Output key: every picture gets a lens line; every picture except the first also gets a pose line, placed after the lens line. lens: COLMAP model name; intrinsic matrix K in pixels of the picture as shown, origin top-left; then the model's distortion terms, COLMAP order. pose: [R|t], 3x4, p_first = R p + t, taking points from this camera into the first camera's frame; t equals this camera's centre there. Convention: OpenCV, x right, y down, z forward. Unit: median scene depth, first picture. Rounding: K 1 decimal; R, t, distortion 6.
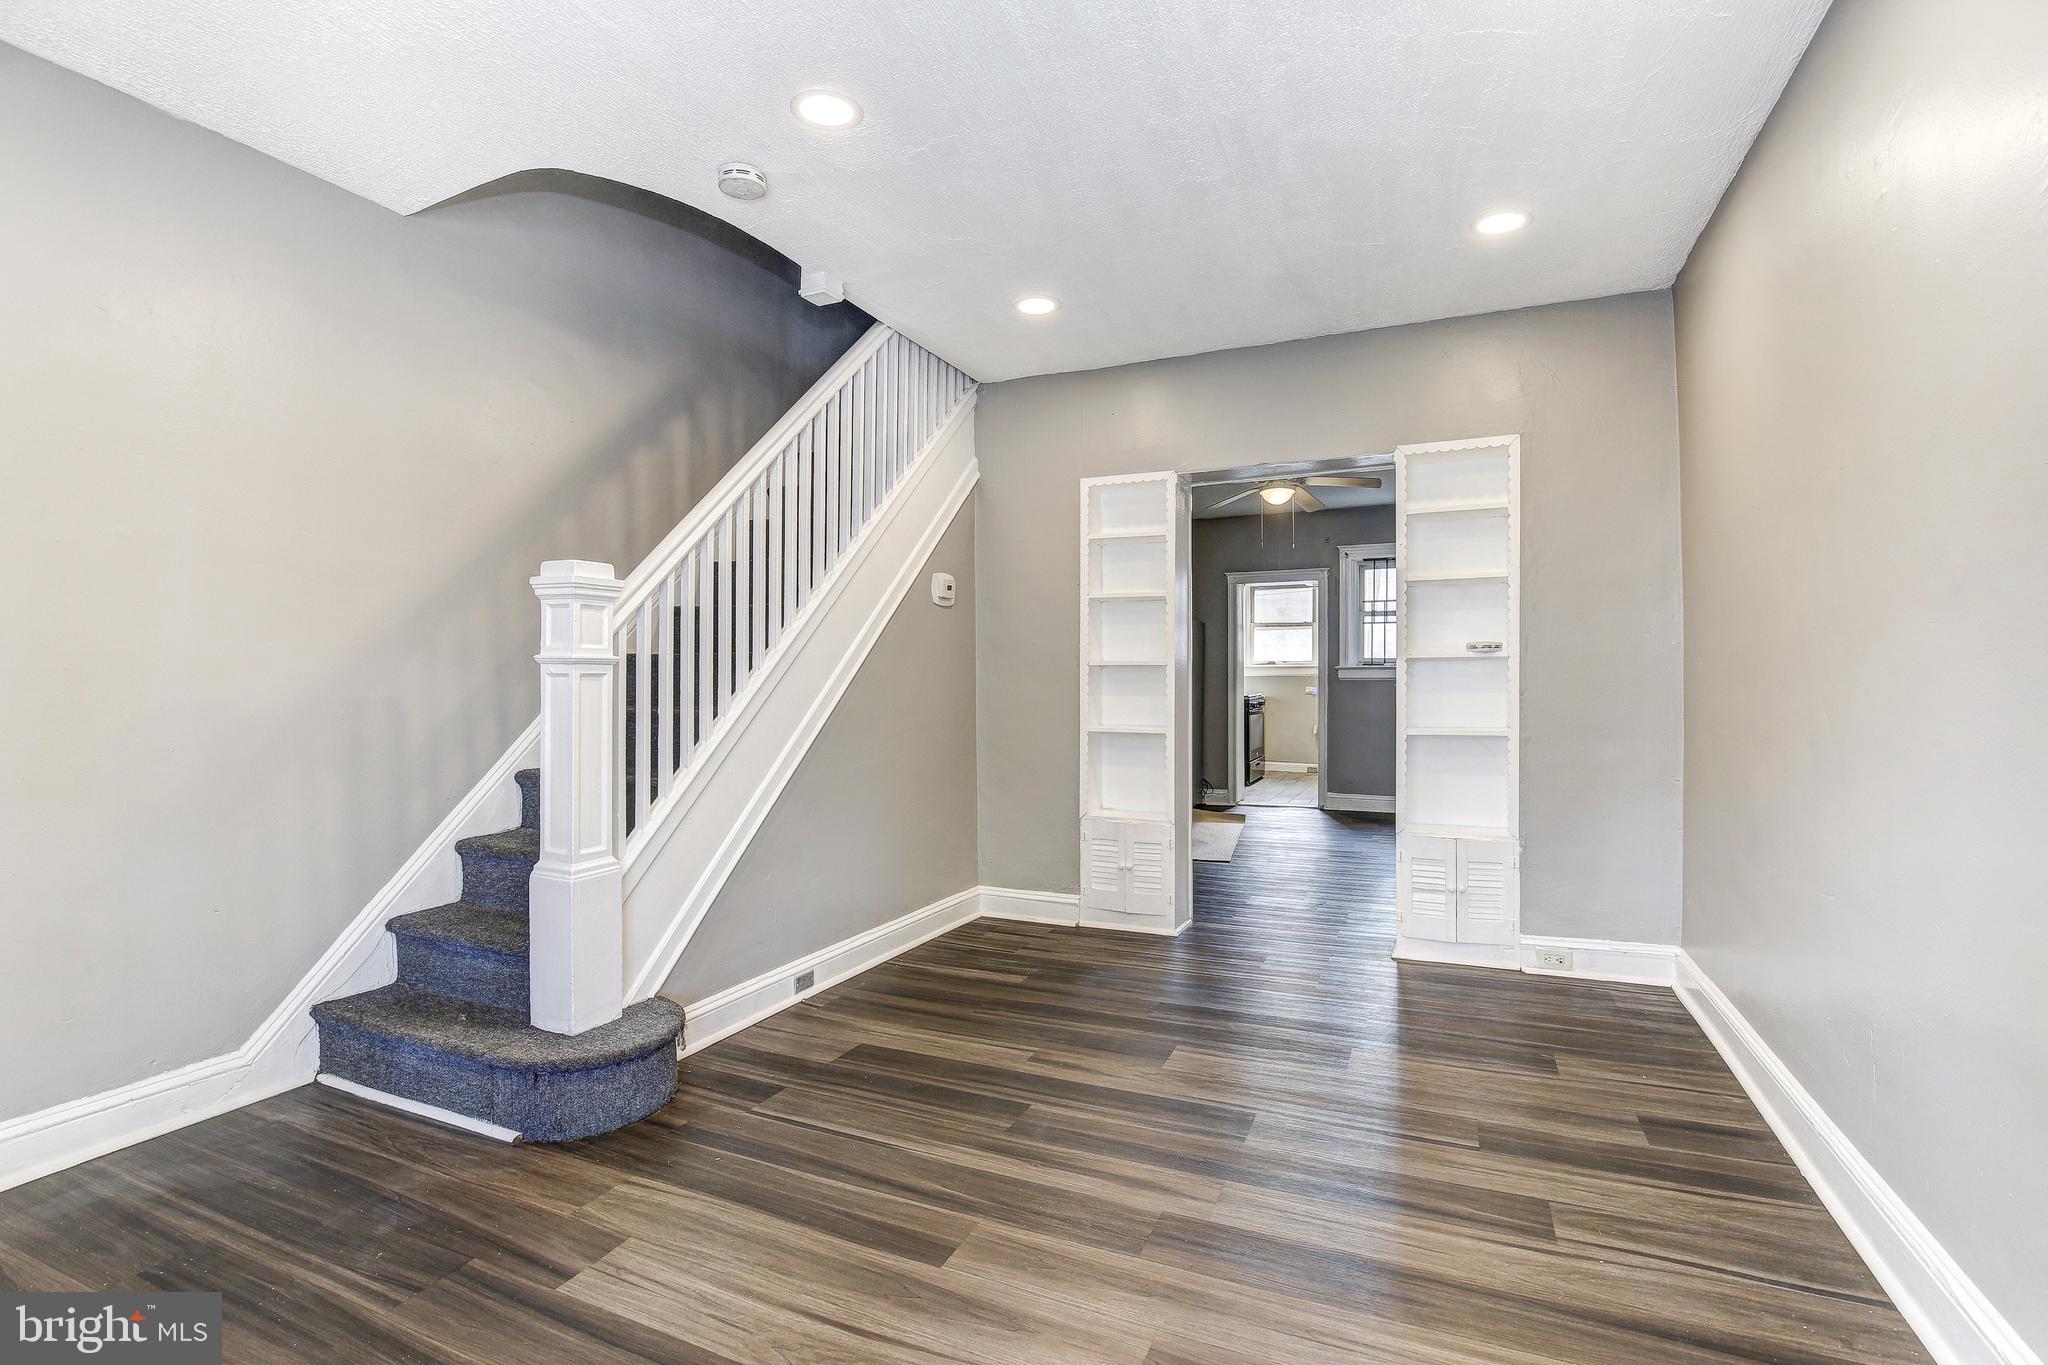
lens RADIAL K [[951.0, 0, 1019.4], [0, 951.0, 685.7], [0, 0, 1]] dist [-0.027526, 0.005866]
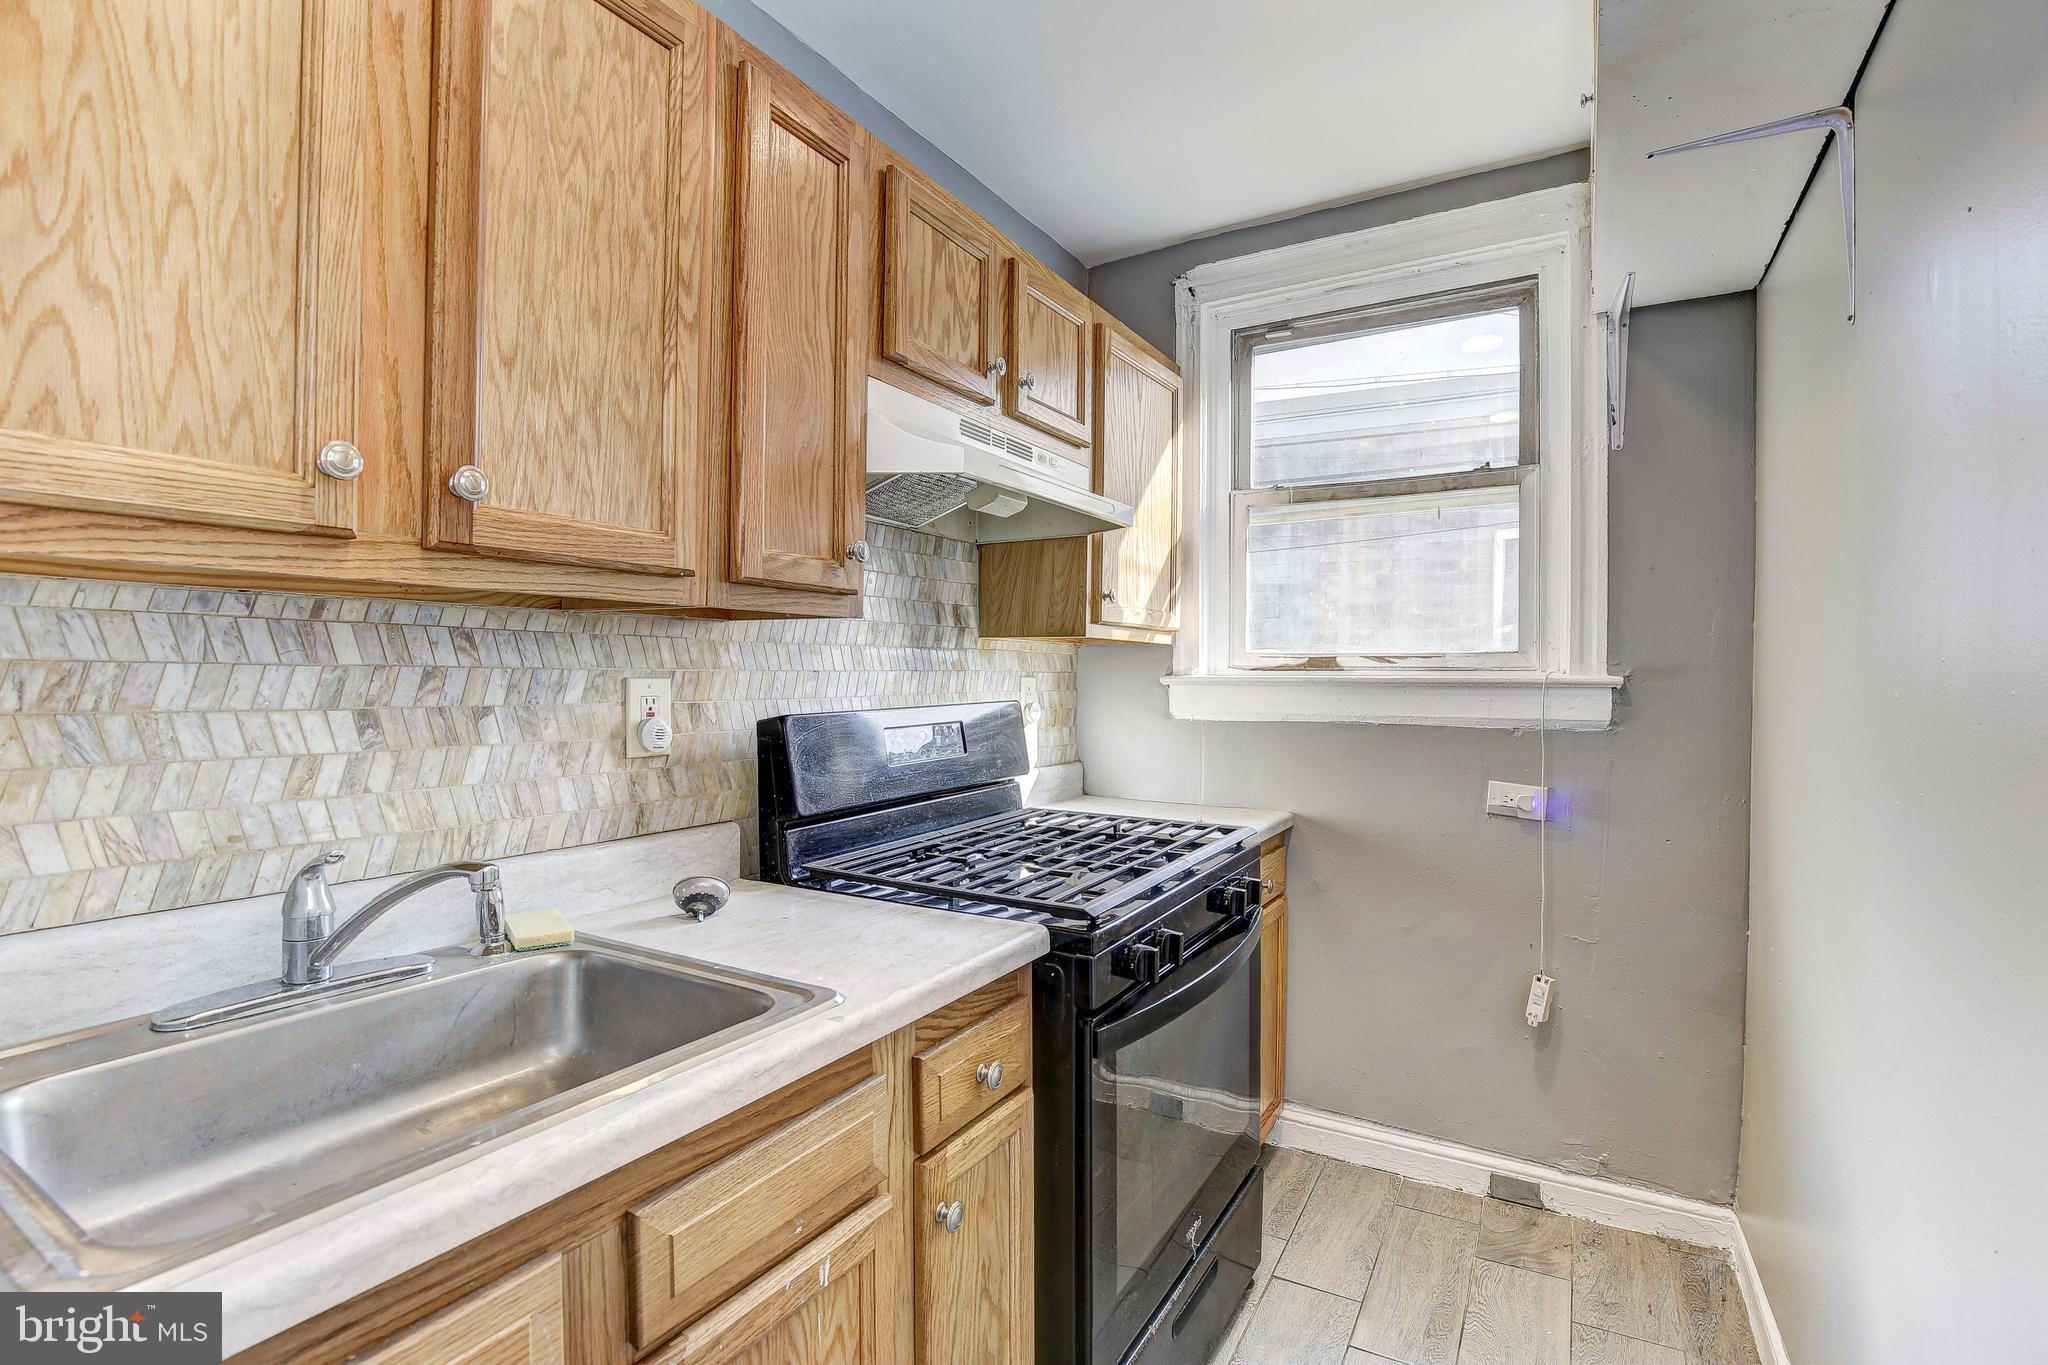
lens RADIAL K [[951.0, 0, 1023.8], [0, 951.0, 684.1], [0, 0, 1]] dist [-0.027526, 0.005866]
pose [[0.995427, 0.006592, -0.095295, 0.297950], [-0.007015, 0.999967, -0.004103, -0.024166], [0.095265, 0.004753, 0.995441, 1.062158]]
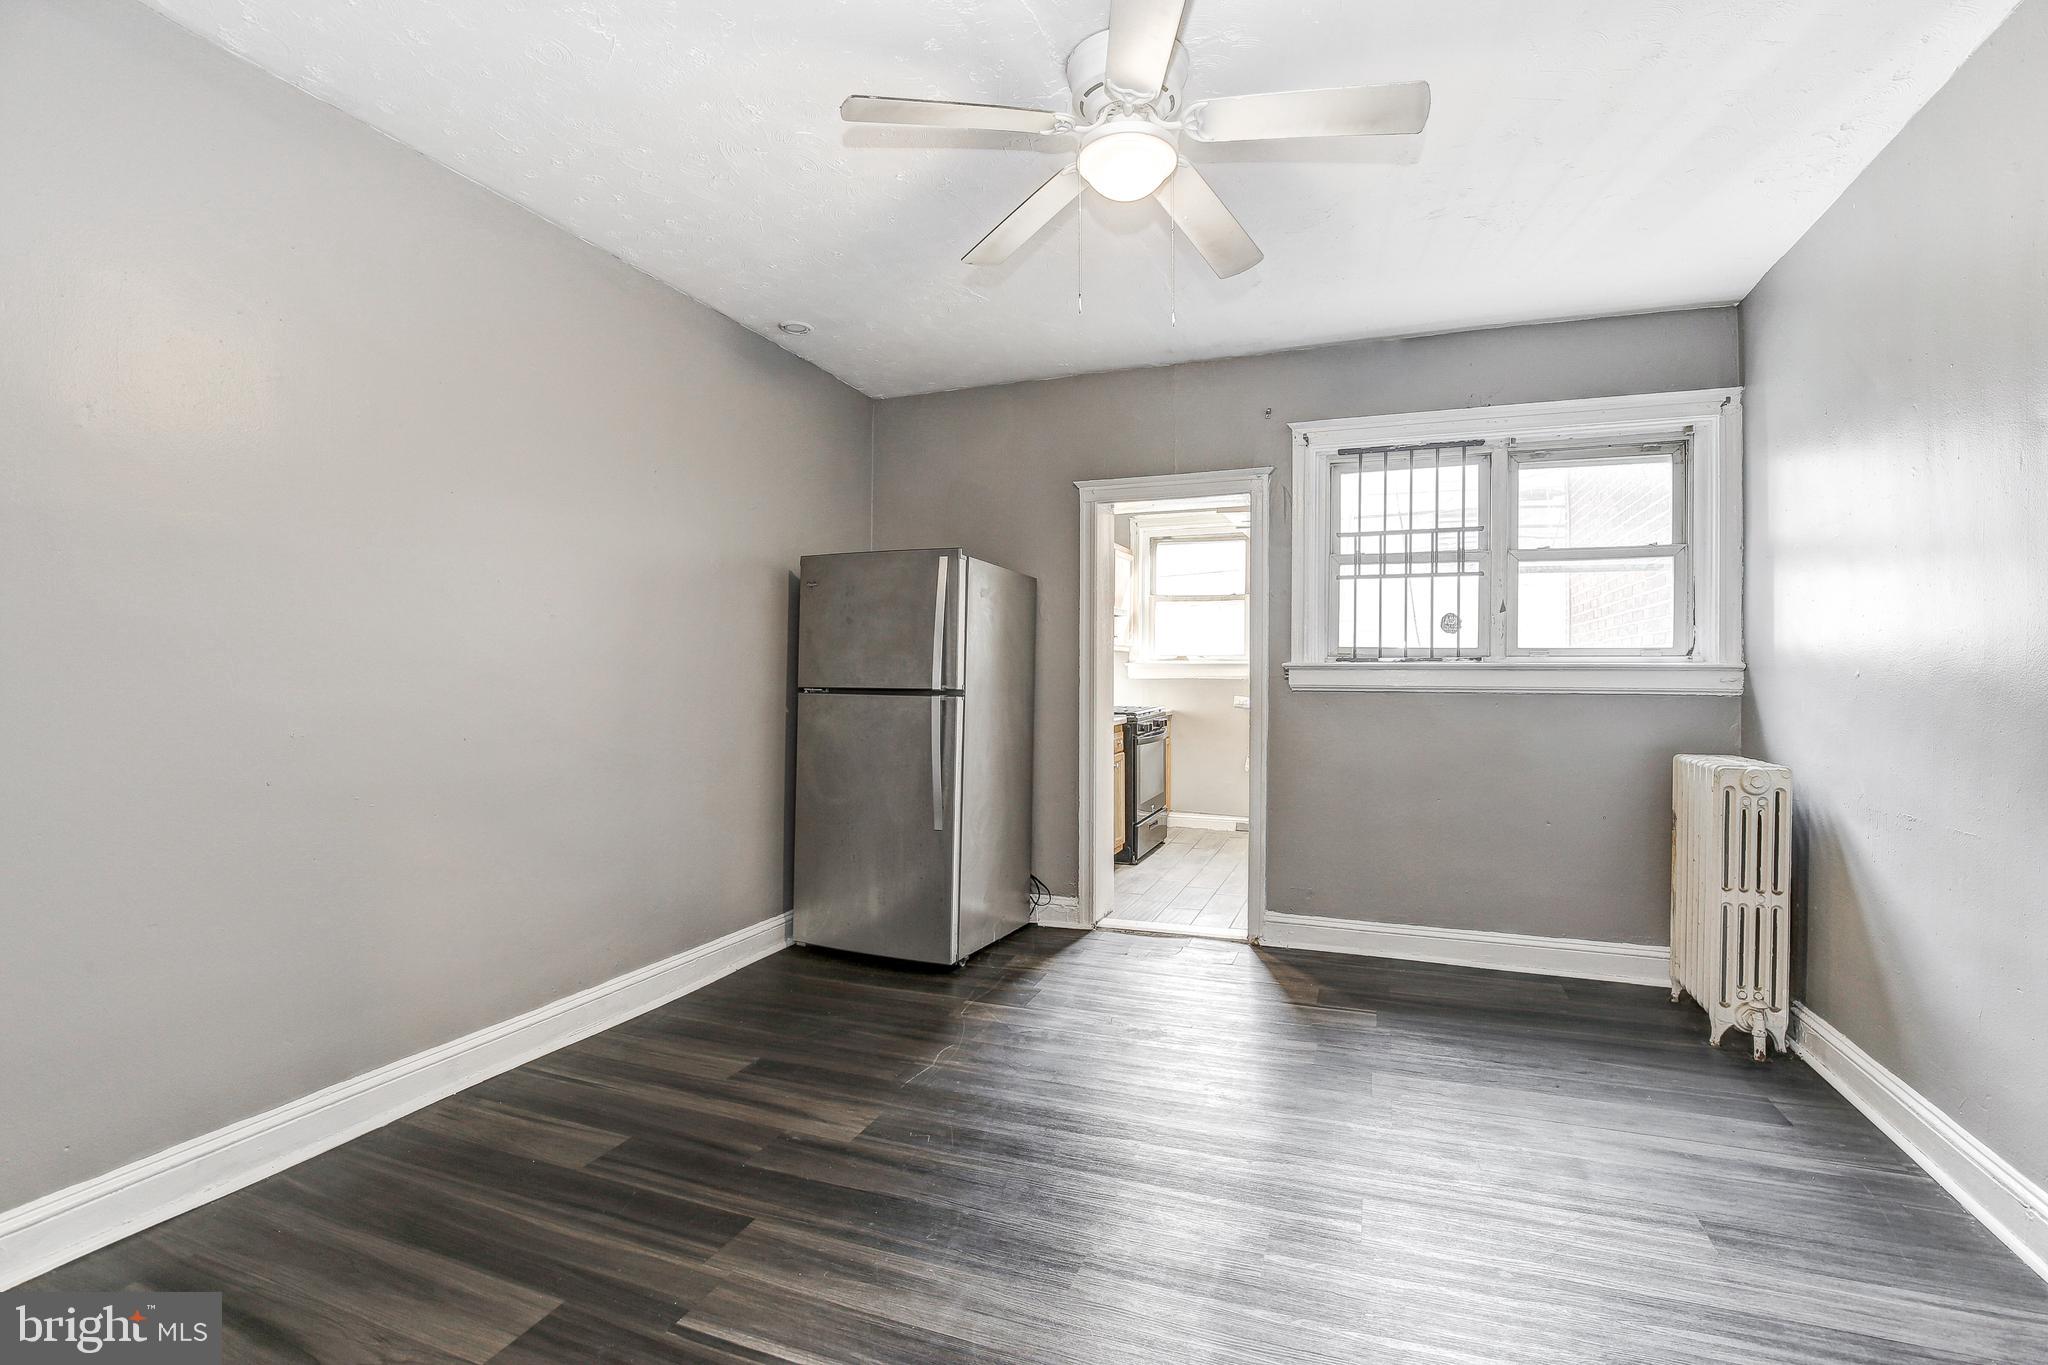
lens RADIAL K [[951.0, 0, 1023.5], [0, 951.0, 677.6], [0, 0, 1]] dist [-0.027526, 0.005866]
pose [[0.998075, 0.008401, 0.061449, 0.163704], [-0.008097, 0.999954, -0.005192, -0.008687], [-0.061489, 0.004684, 0.998097, 0.502177]]
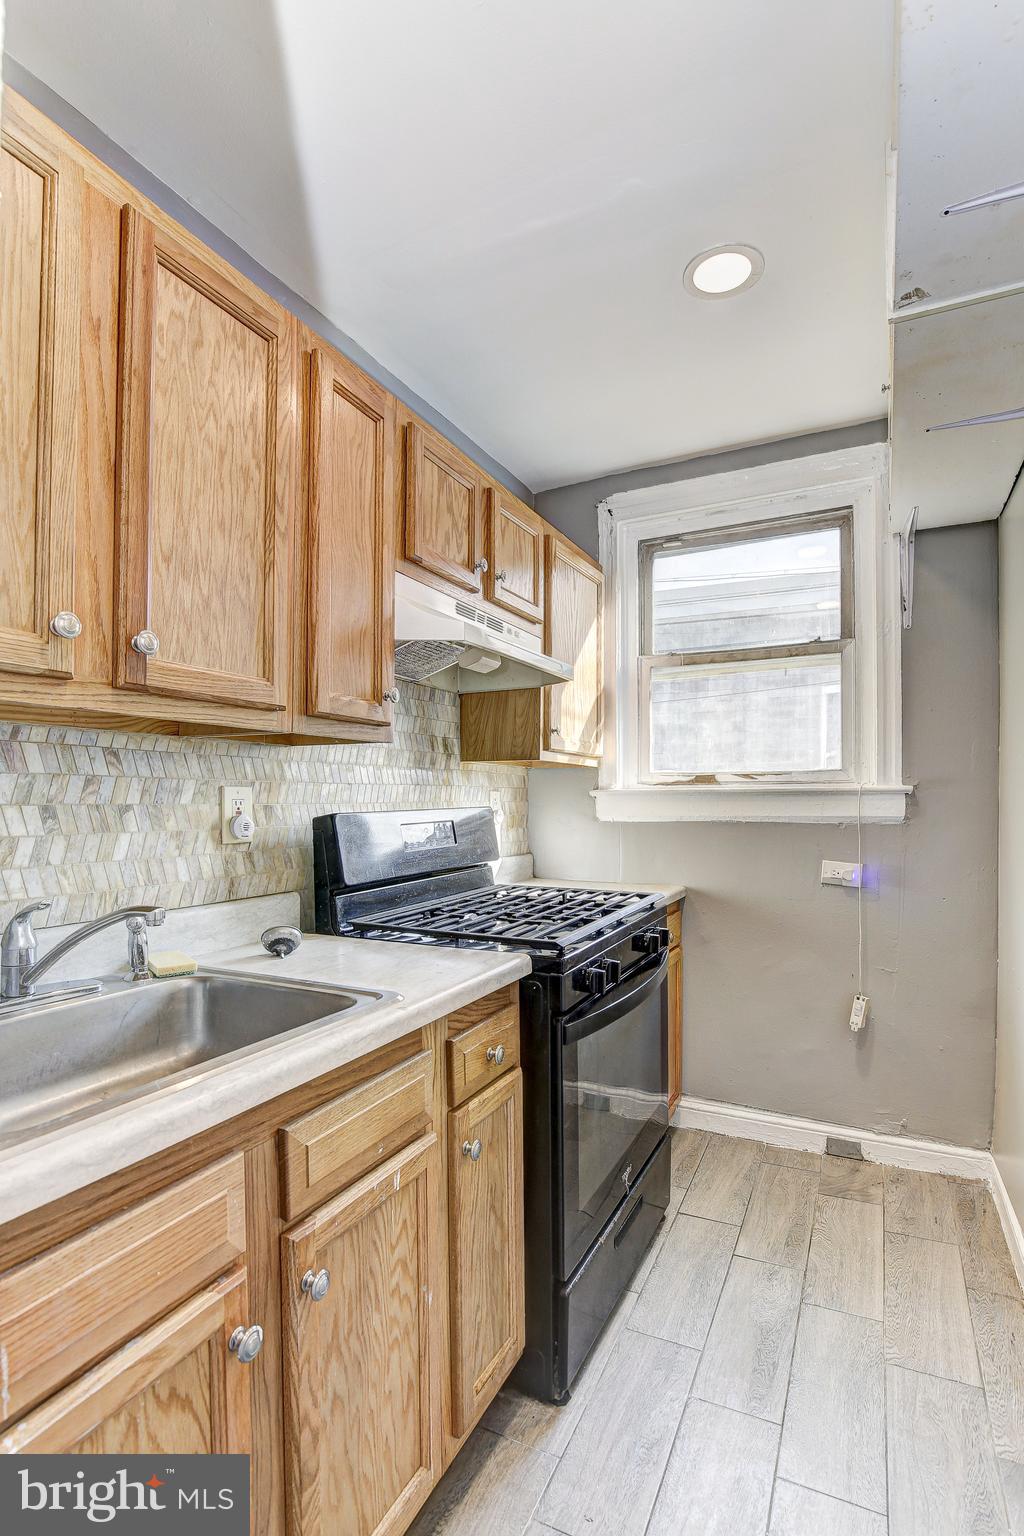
lens RADIAL K [[713.2, 0, 527.0], [0, 713.2, 798.6], [0, 0, 1]] dist [-0.027526, 0.005866]
pose [[0.999639, -0.001701, -0.026799, 0.292923], [0.001465, 0.999960, -0.008816, -0.021493], [0.026813, 0.008773, 0.999602, 1.052892]]
